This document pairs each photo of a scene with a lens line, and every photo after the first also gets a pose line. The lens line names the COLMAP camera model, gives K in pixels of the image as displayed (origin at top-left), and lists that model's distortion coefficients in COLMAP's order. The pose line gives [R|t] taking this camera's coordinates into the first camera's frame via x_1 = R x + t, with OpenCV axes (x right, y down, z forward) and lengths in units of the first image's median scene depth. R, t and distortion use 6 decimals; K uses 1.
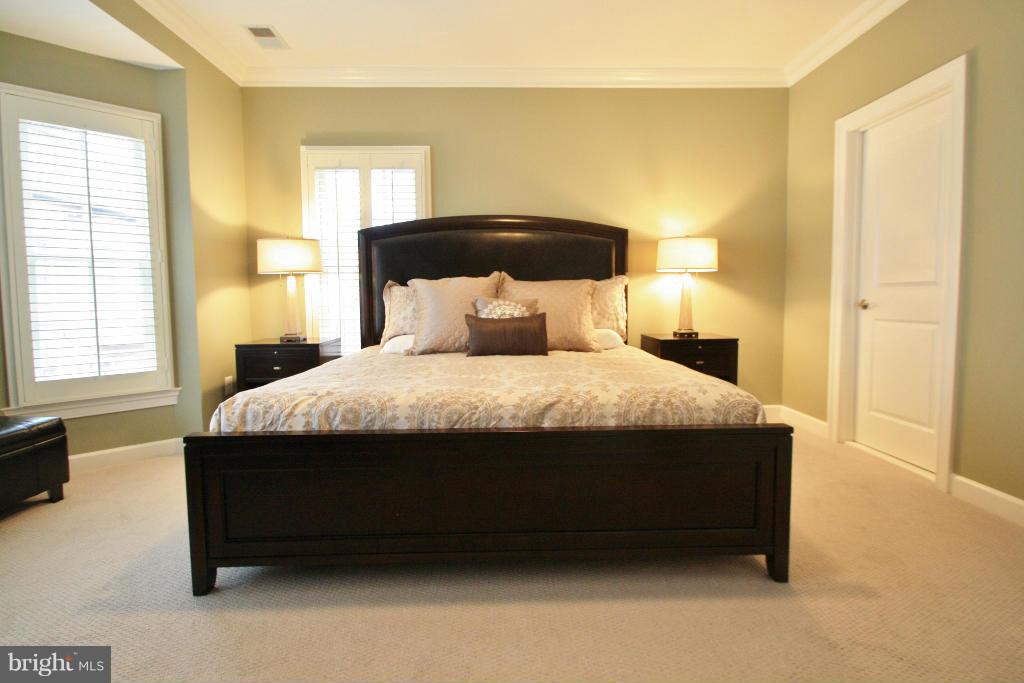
lens RADIAL K [[481.1, 0, 529.5], [0, 481.1, 327.2], [0, 0, 1]] dist [0.015041, -0.018814]
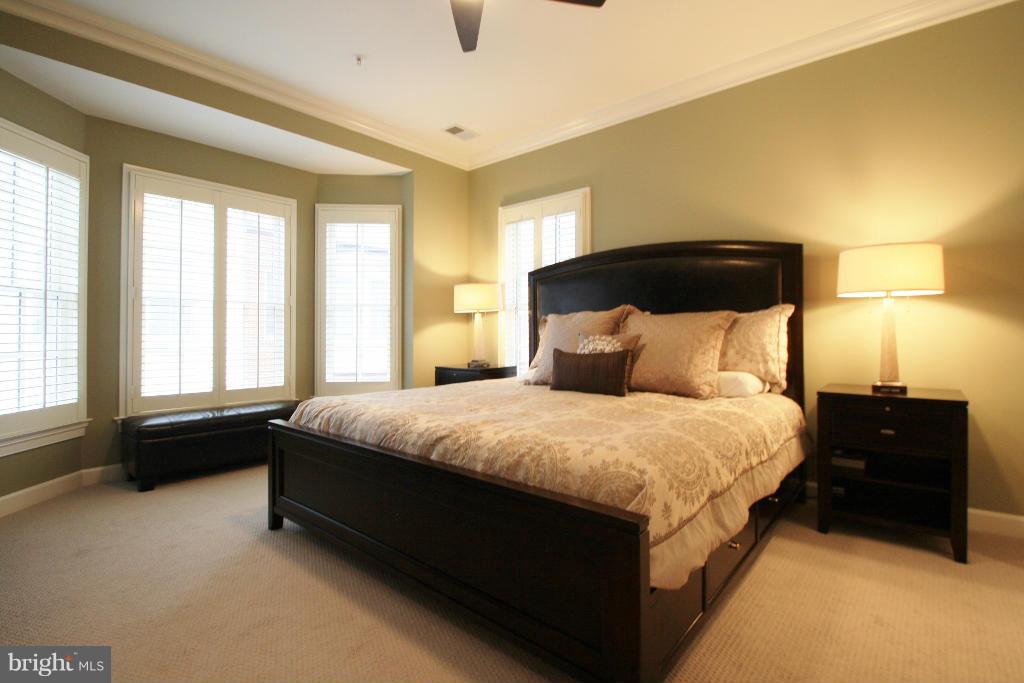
lens RADIAL K [[481.1, 0, 529.5], [0, 481.1, 327.2], [0, 0, 1]] dist [0.015041, -0.018814]
pose [[0.744157, -0.000041, -0.668005, 0.430546], [-0.043785, 0.997847, -0.048838, -0.016397], [0.666569, 0.065591, 0.742552, 0.171948]]
